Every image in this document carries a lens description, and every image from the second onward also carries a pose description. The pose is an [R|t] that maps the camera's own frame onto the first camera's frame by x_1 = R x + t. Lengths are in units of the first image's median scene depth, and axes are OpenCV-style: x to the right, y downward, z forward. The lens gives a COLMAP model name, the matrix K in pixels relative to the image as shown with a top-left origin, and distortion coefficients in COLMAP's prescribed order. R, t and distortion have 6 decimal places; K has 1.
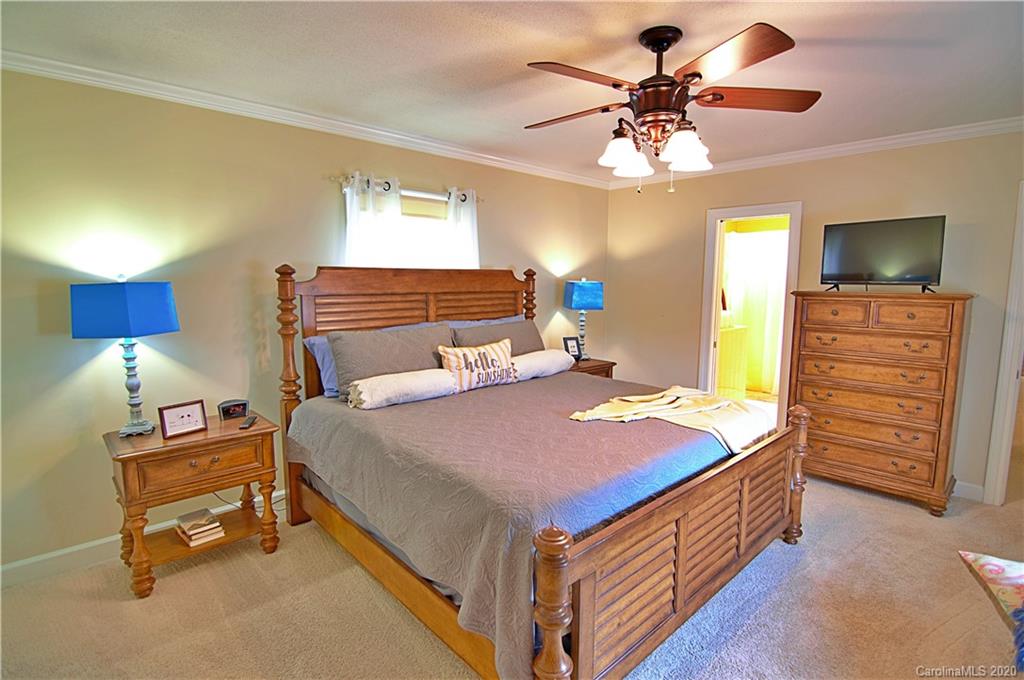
lens RADIAL K [[502.9, 0, 512.0], [0, 502.9, 340.0], [0, 0, 1]] dist [-0.000334, -0.012365]
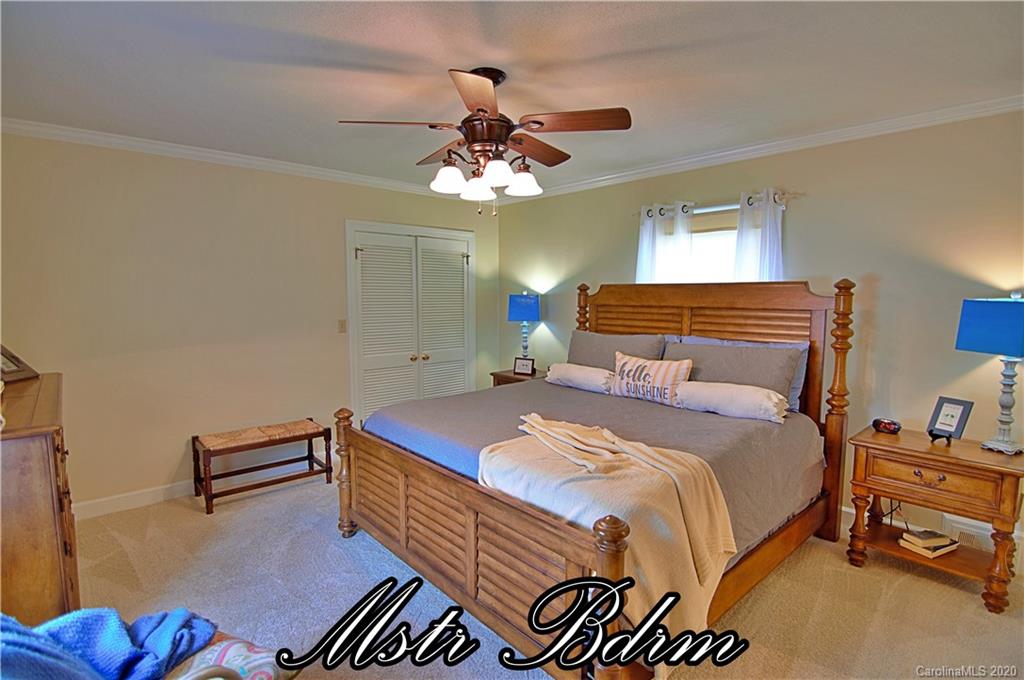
lens RADIAL K [[502.9, 0, 512.0], [0, 502.9, 340.0], [0, 0, 1]] dist [-0.000334, -0.012365]
pose [[-0.026805, 0.094636, -0.995151, 0.917222], [-0.115718, 0.988522, 0.097123, -0.090420], [0.992920, 0.117760, -0.015546, 0.707635]]
